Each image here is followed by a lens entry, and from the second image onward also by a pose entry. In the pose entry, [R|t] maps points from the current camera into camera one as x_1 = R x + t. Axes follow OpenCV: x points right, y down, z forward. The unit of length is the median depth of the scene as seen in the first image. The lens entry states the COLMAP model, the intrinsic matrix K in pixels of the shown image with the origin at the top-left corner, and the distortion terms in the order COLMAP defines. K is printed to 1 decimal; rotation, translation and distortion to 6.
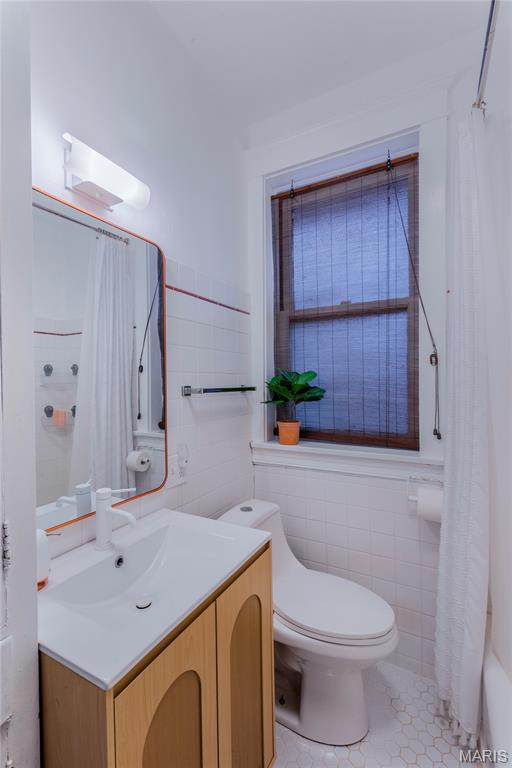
lens RADIAL K [[344.4, 0, 255.8], [0, 344.4, 385.8], [0, 0, 1]] dist [0.006276, -0.000789]
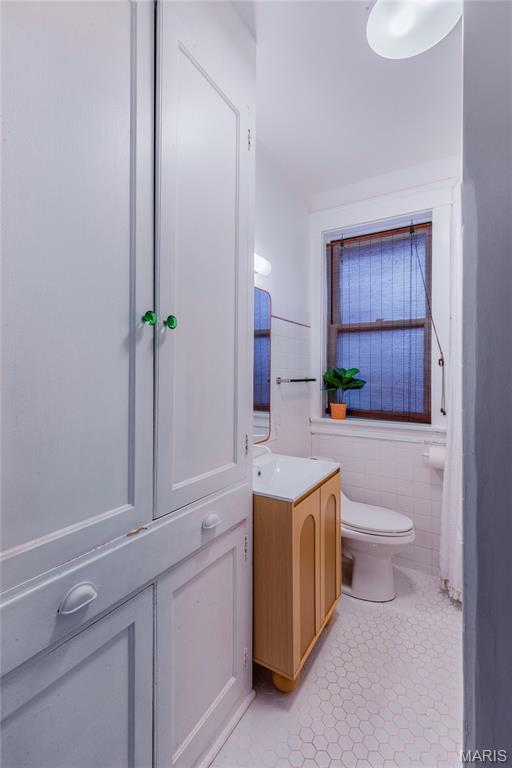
lens RADIAL K [[344.4, 0, 255.6], [0, 344.4, 371.1], [0, 0, 1]] dist [0.006276, -0.000789]
pose [[0.998492, 0.013377, -0.053246, -0.186046], [-0.014109, 0.999811, -0.013405, -0.005839], [0.053056, 0.014136, 0.998491, -0.478460]]
